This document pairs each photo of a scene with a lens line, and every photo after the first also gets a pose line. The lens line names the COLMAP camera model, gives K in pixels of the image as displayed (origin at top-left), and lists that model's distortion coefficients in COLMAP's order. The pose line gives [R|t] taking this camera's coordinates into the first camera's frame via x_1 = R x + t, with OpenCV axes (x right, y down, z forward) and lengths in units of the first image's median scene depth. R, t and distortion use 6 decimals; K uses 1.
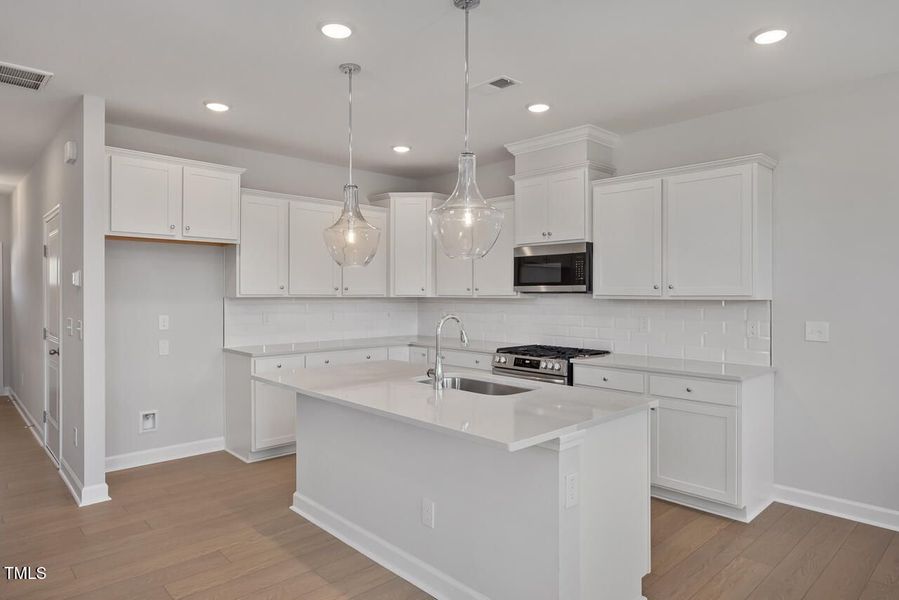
lens RADIAL K [[546.7, 0, 449.8], [0, 546.7, 288.9], [0, 0, 1]] dist [-0.003333, -0.000642]
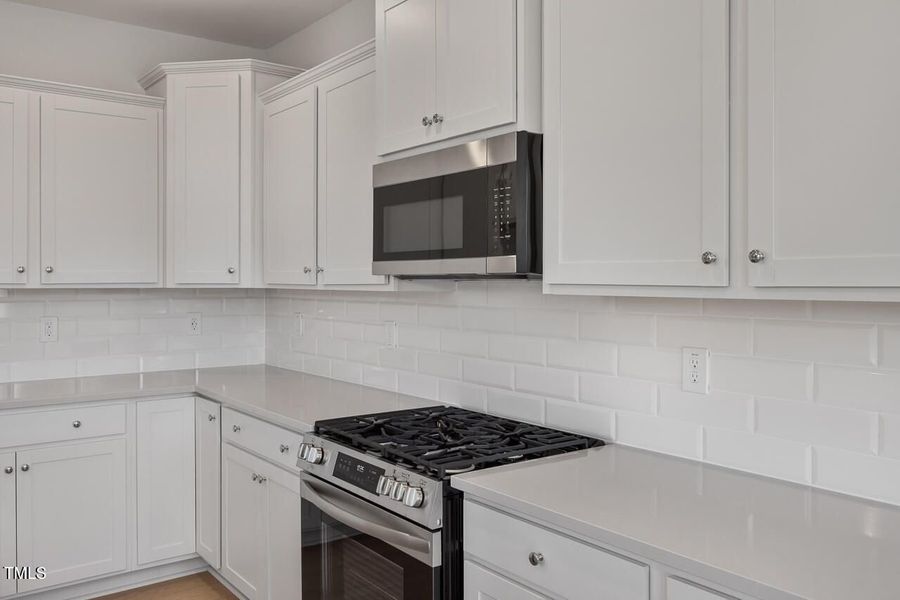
lens RADIAL K [[744.1, 0, 429.0], [0, 744.1, 274.6], [0, 0, 1]] dist [0.000757, 0.001290]
pose [[0.992630, -0.001671, -0.121175, 0.232299], [0.001674, 0.999999, -0.000069, 0.004813], [0.121175, -0.000134, 0.992631, 0.487928]]
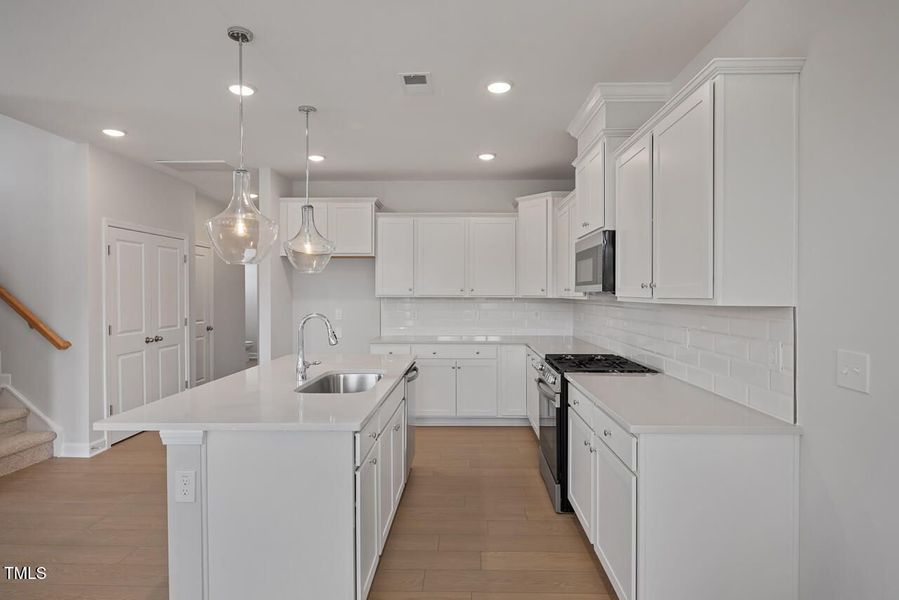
lens RADIAL K [[479.7, 0, 451.7], [0, 479.7, 286.3], [0, 0, 1]] dist [-0.000824, -0.000055]
pose [[0.709190, -0.010830, -0.704934, 0.545035], [0.005872, 0.999938, -0.009455, 0.001609], [0.704993, 0.002566, 0.709210, 0.320185]]
